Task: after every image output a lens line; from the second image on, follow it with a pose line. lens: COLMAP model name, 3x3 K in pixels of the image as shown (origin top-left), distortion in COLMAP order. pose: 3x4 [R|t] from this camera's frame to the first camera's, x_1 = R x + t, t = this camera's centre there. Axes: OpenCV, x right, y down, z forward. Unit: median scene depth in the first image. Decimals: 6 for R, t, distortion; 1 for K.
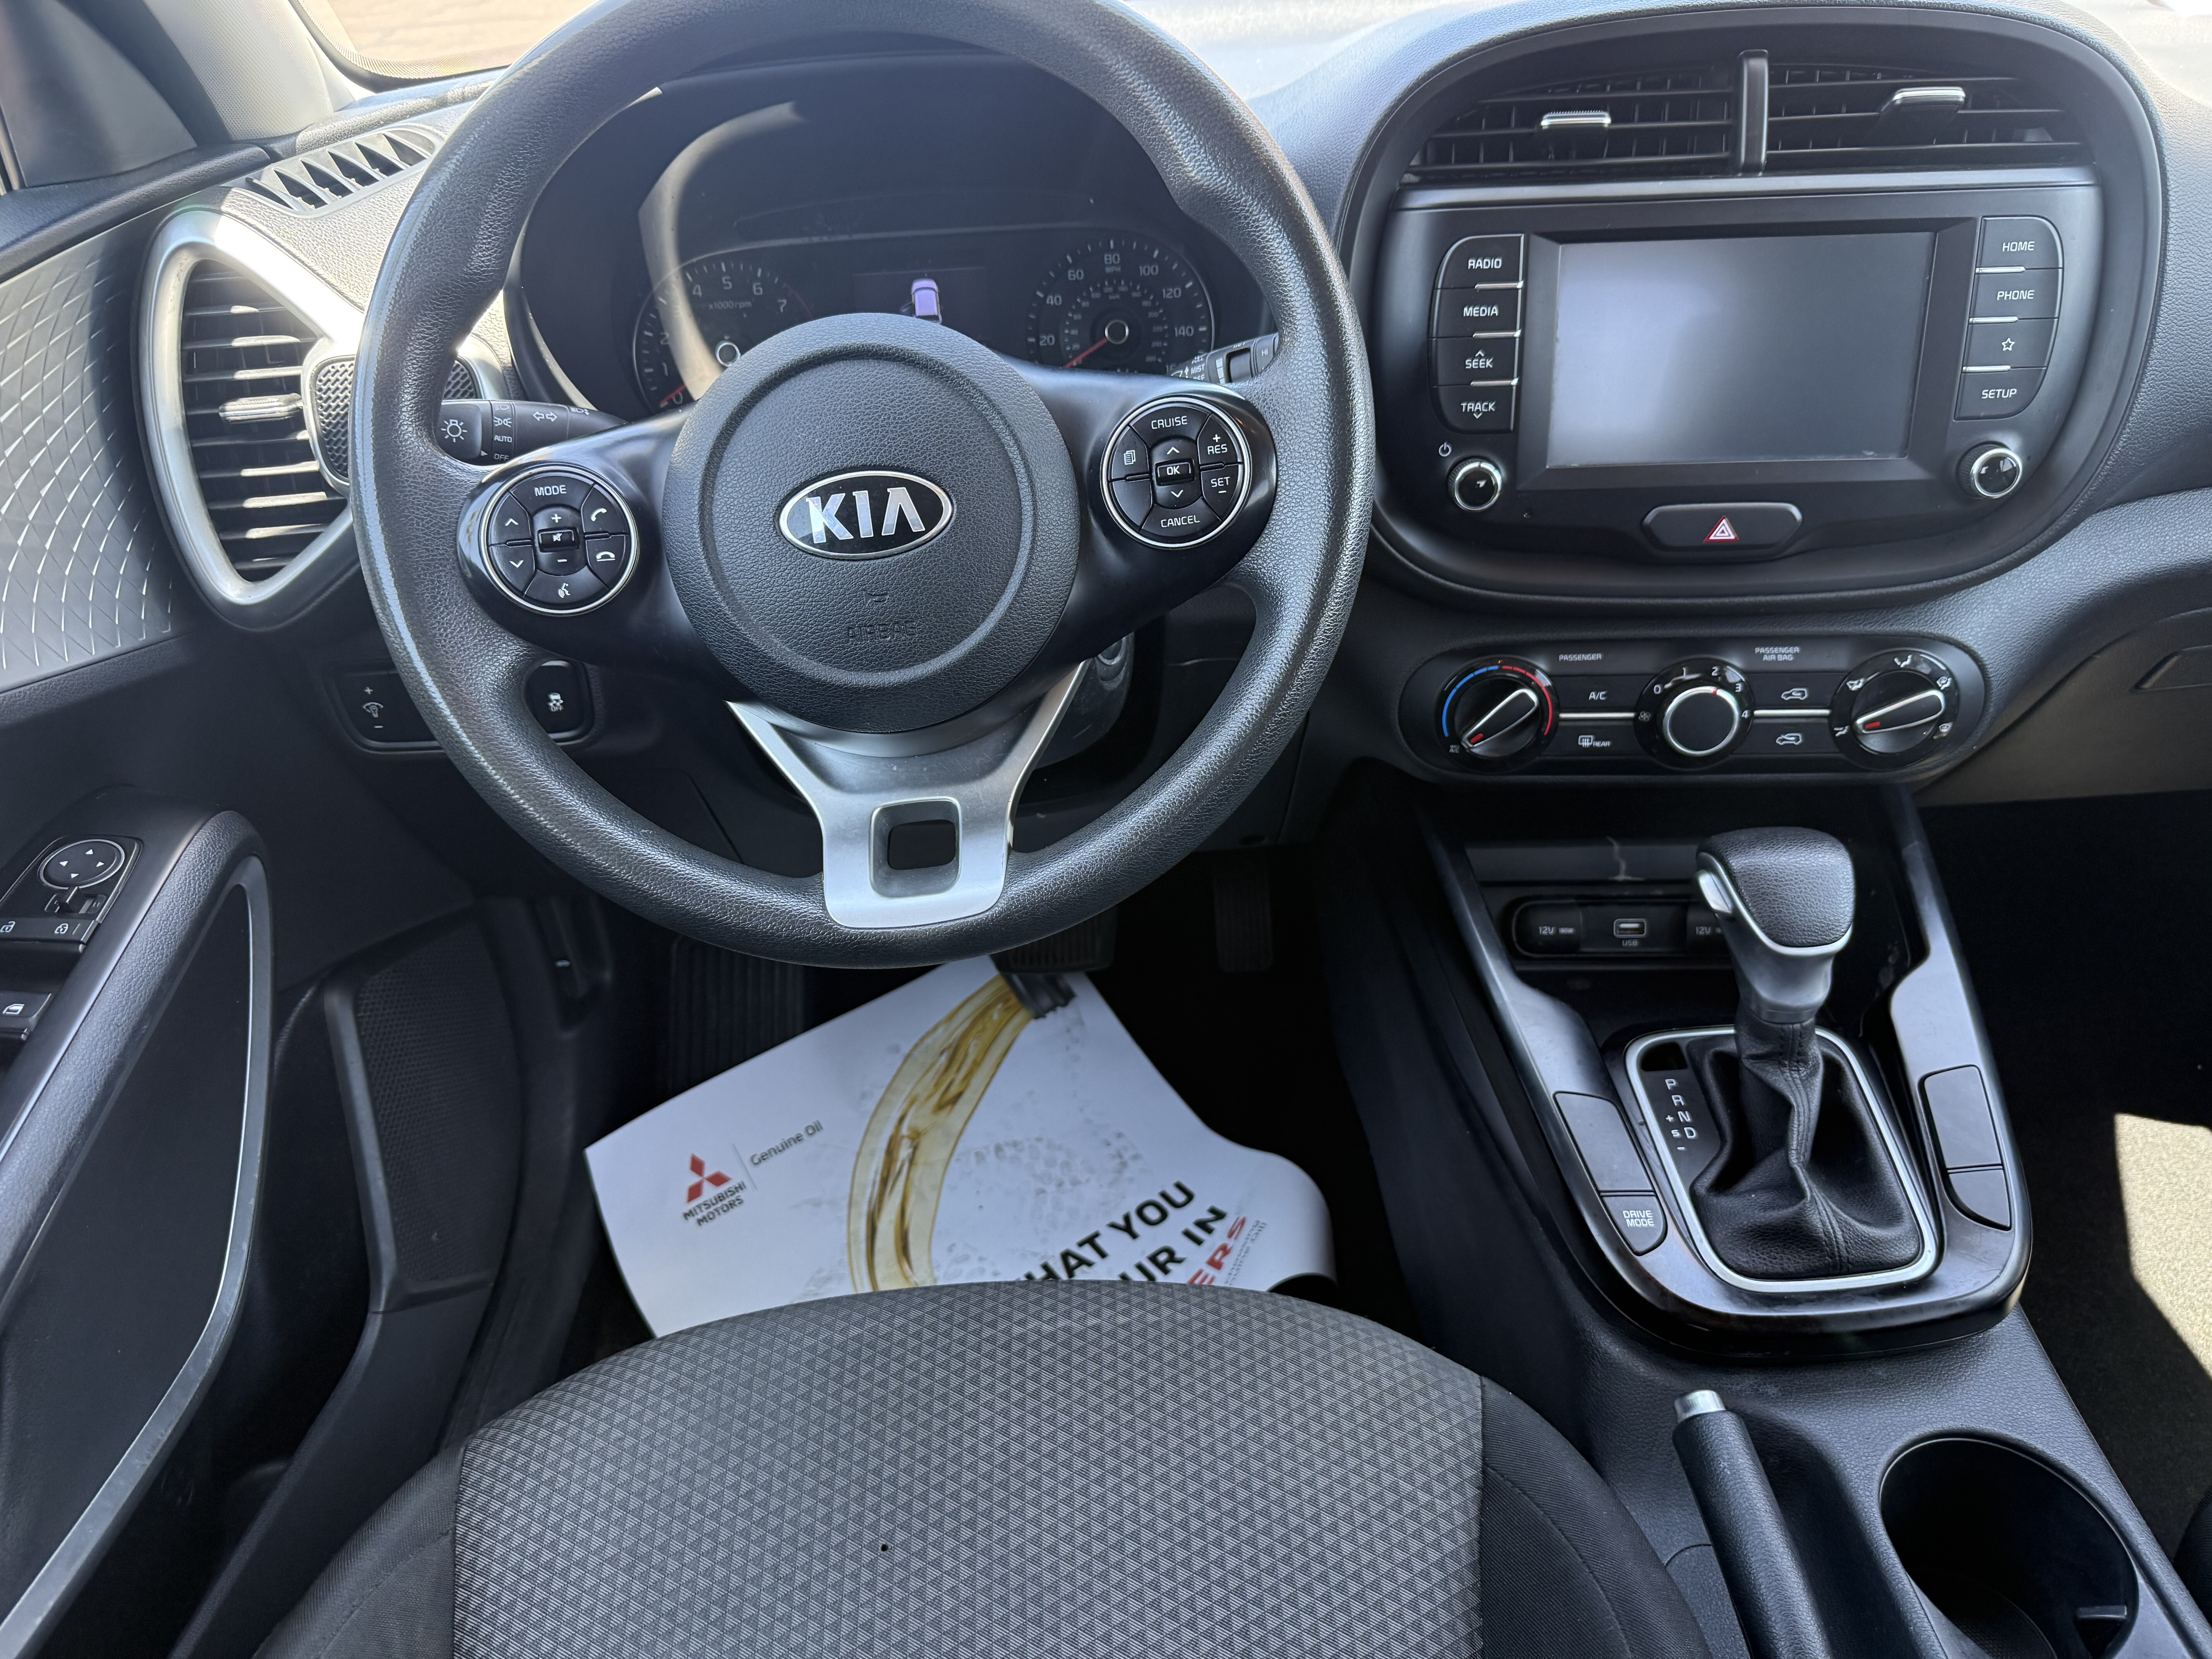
lens RADIAL K [[1522.3, 0, 1106.0], [0, 1522.3, 829.5], [0, 0, 1]] dist [0.001061, 0.000186]
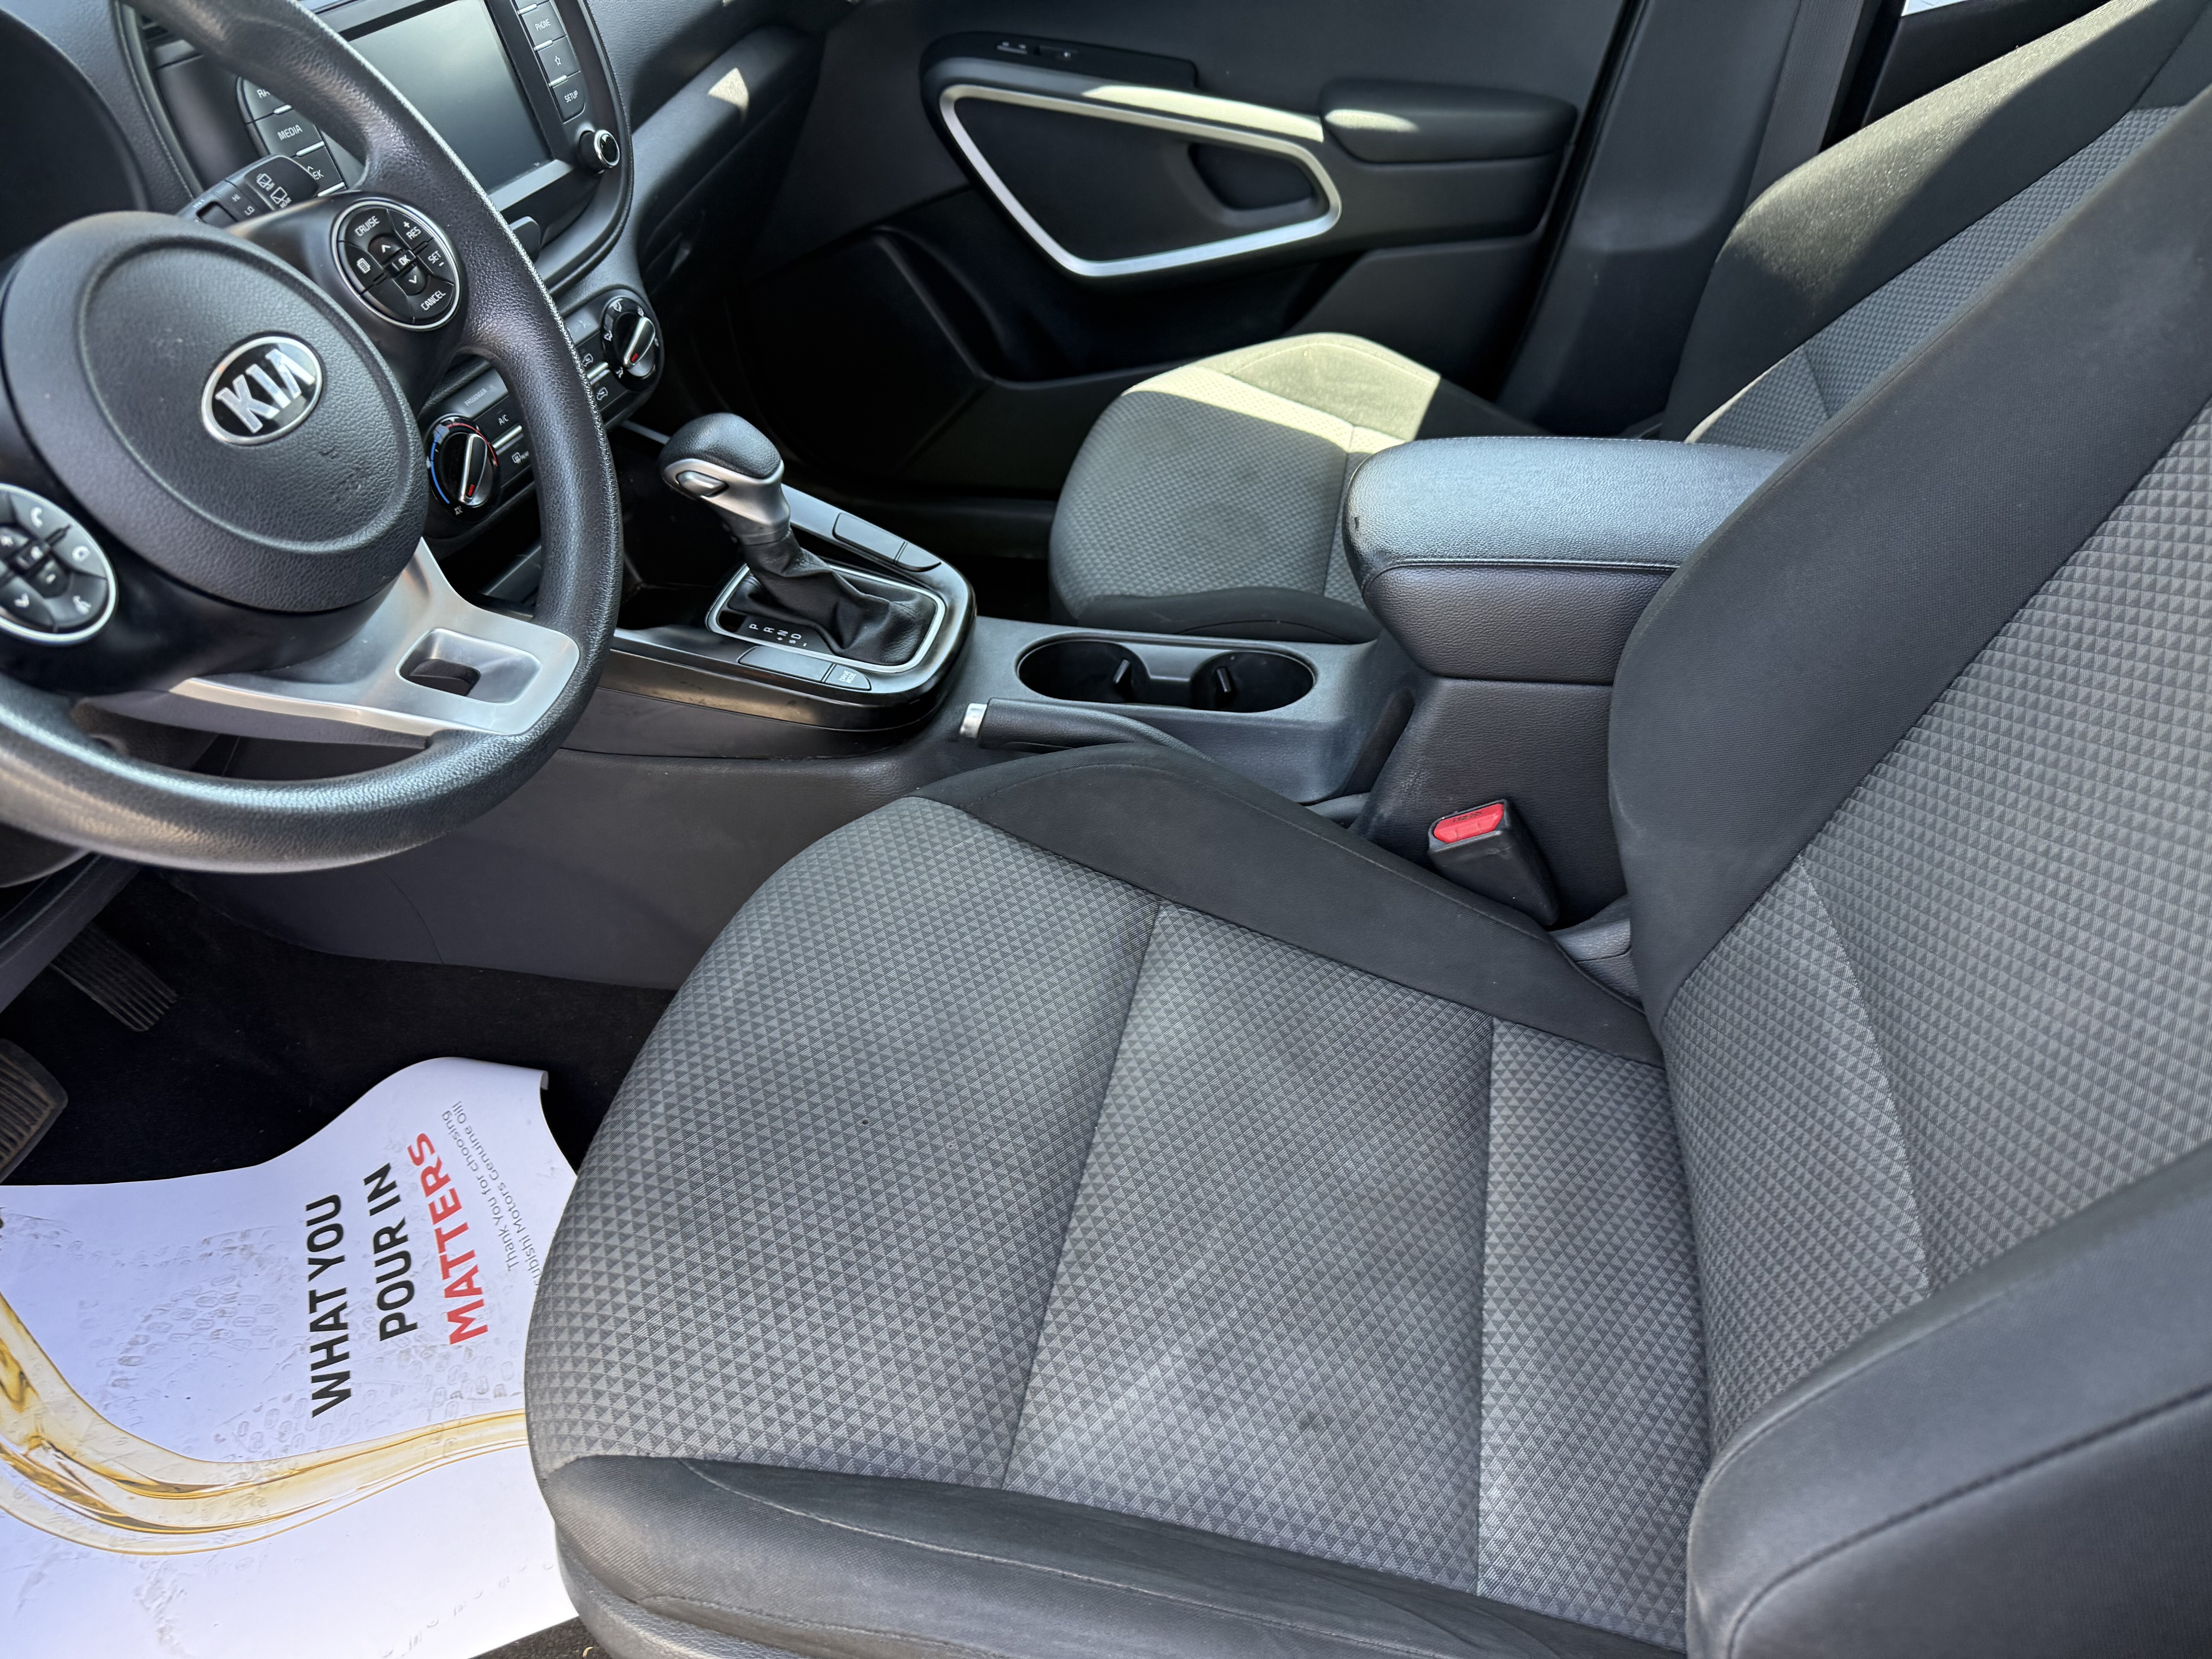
lens RADIAL K [[1526.7, 0, 1106.0], [0, 1526.7, 829.5], [0, 0, 1]] dist [-0.052104, -0.000037]
pose [[0.253399, -0.589461, 0.767023, -0.417323], [0.543866, 0.742534, 0.390965, -0.033907], [-0.799999, 0.318088, 0.508745, 0.070805]]
